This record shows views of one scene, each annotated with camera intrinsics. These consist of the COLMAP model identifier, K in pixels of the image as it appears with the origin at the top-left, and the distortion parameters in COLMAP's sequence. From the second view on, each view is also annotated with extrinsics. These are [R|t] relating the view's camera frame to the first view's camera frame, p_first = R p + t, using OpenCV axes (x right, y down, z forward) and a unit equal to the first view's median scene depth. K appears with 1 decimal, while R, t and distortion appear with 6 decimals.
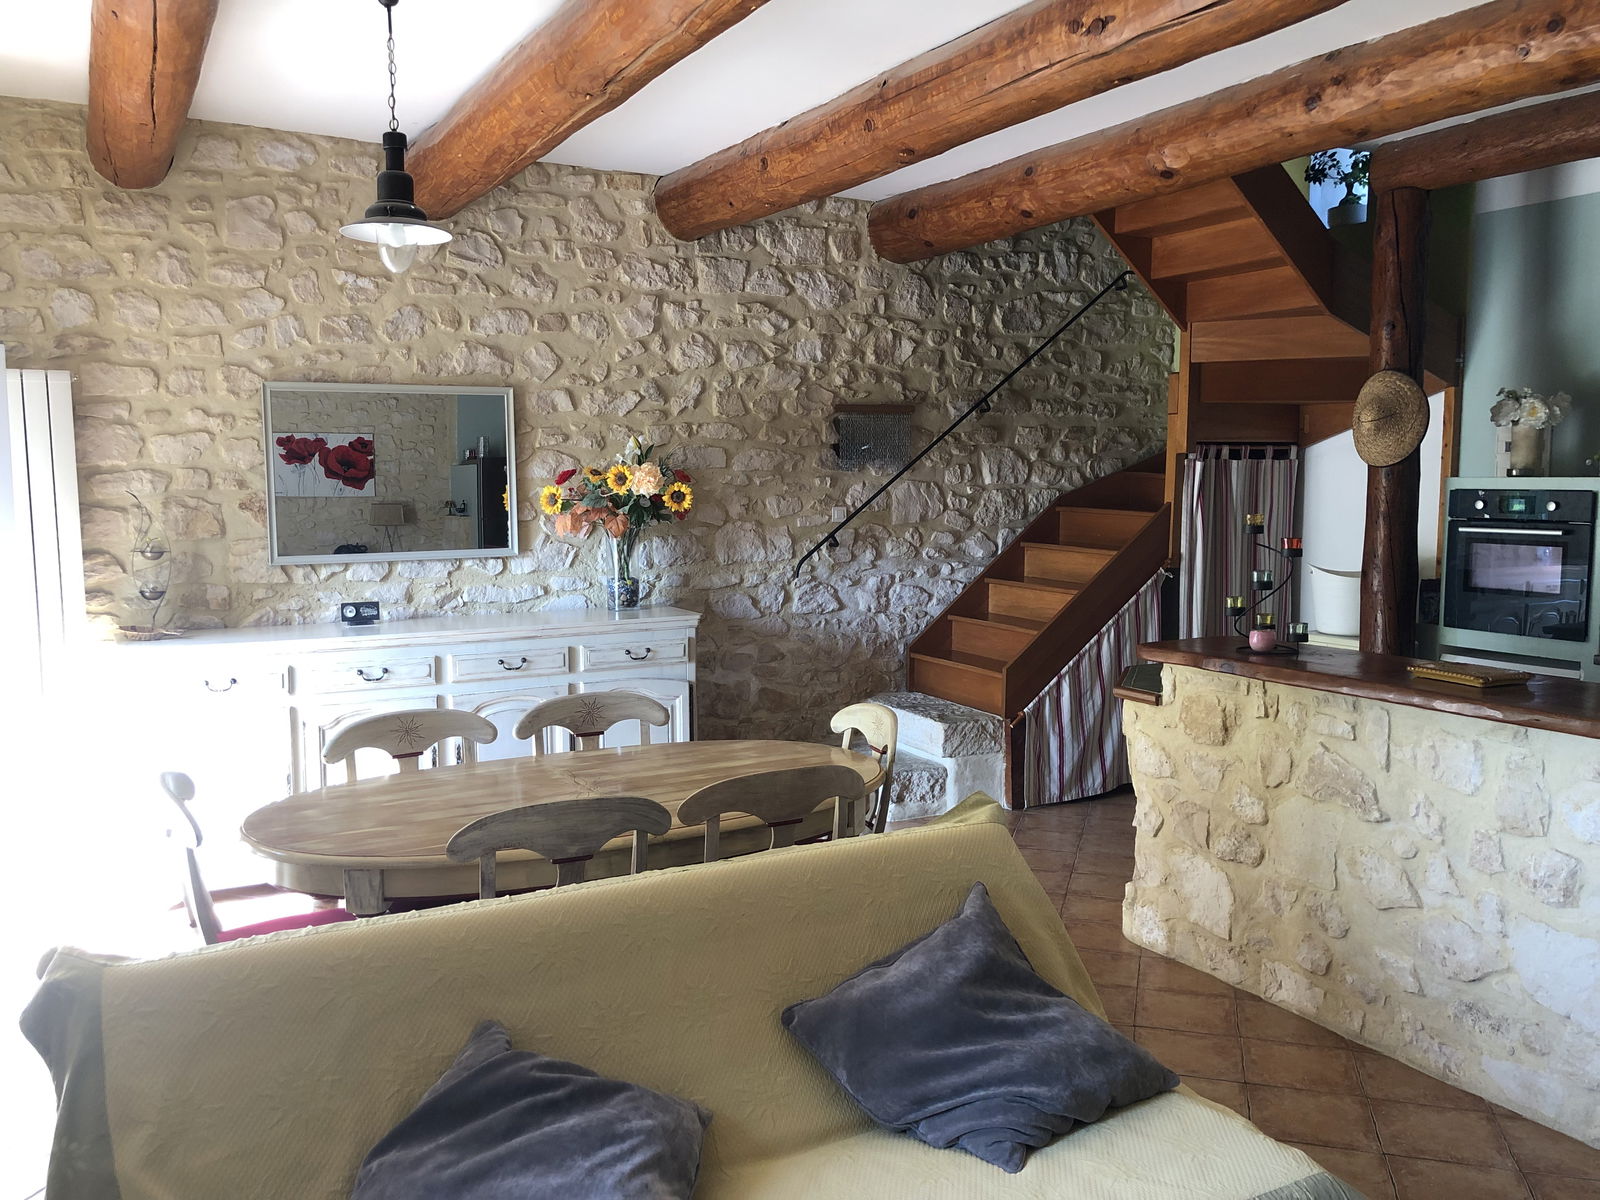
lens RADIAL K [[1323.7, 0, 797.8], [0, 1323.7, 606.6], [0, 0, 1]] dist [0.007945, 0.010795]
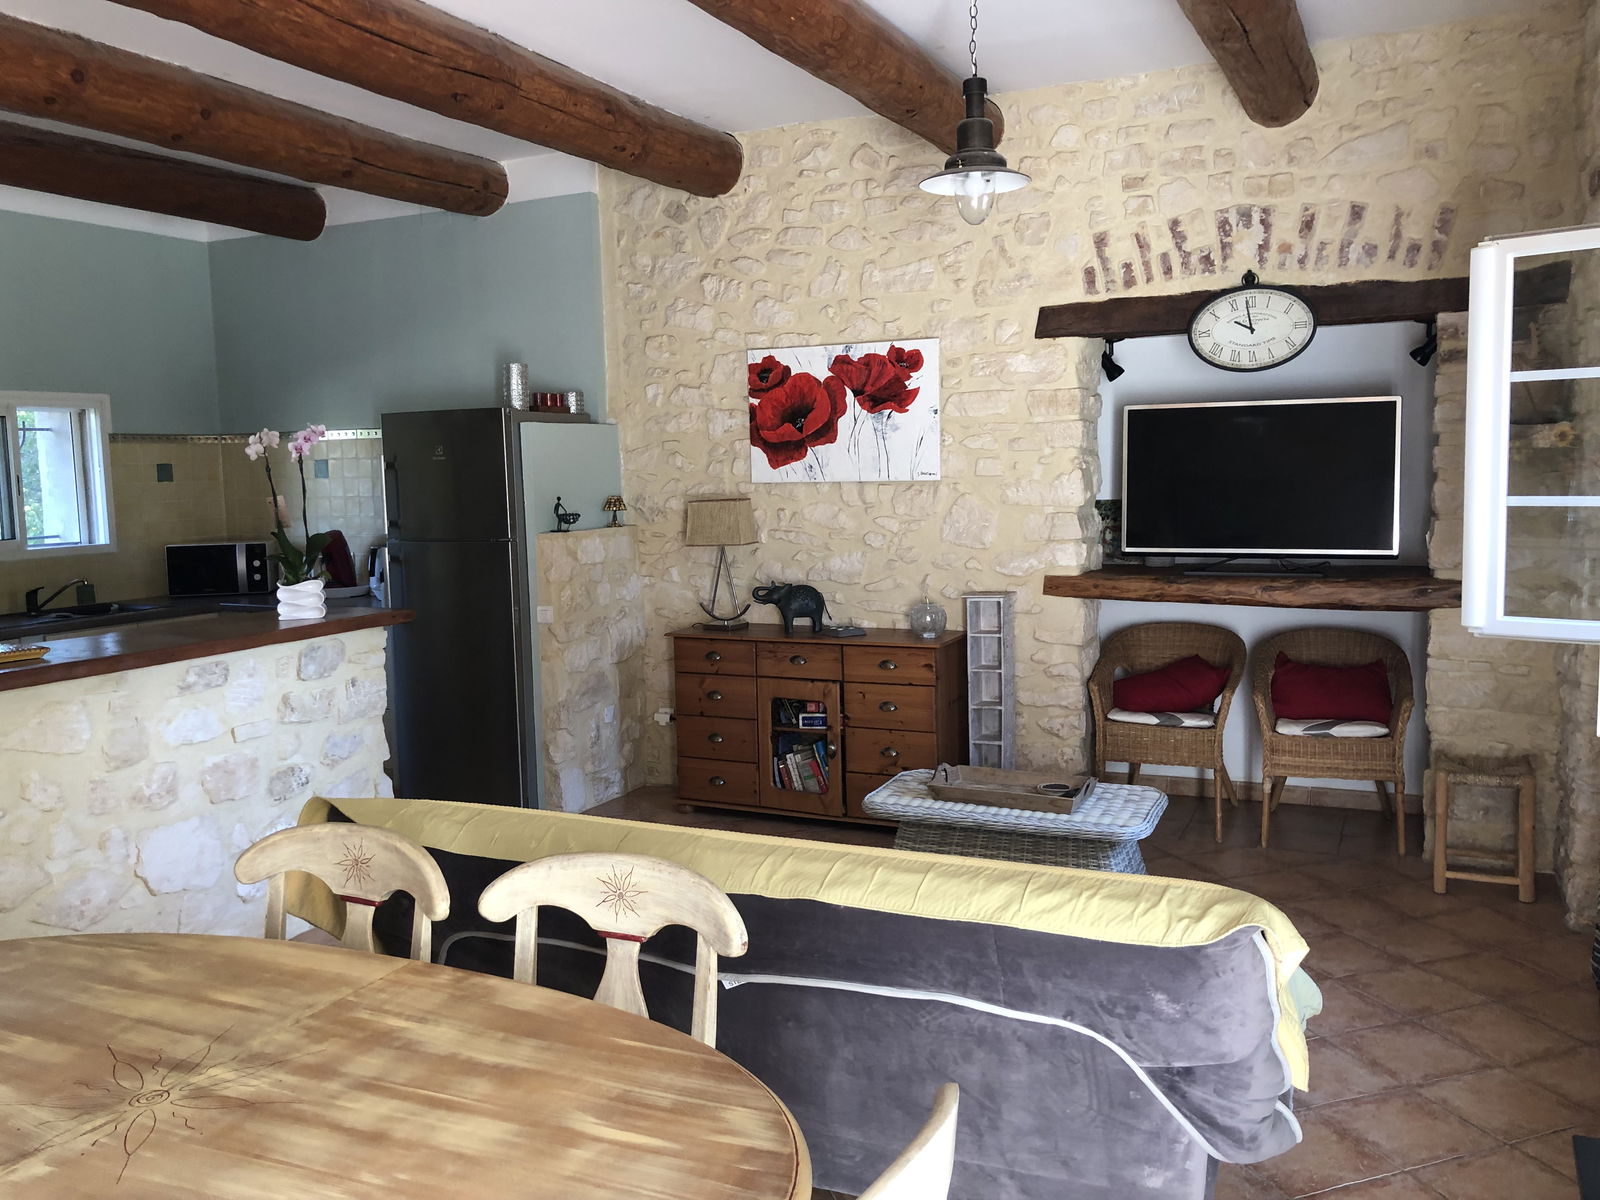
lens RADIAL K [[1323.7, 0, 800.1], [0, 1323.7, 598.3], [0, 0, 1]] dist [0.007945, 0.010795]
pose [[-0.585078, -0.067080, 0.808198, -0.691434], [0.115091, 0.979618, 0.164626, -0.090081], [-0.802769, 0.189335, -0.565433, 1.099174]]
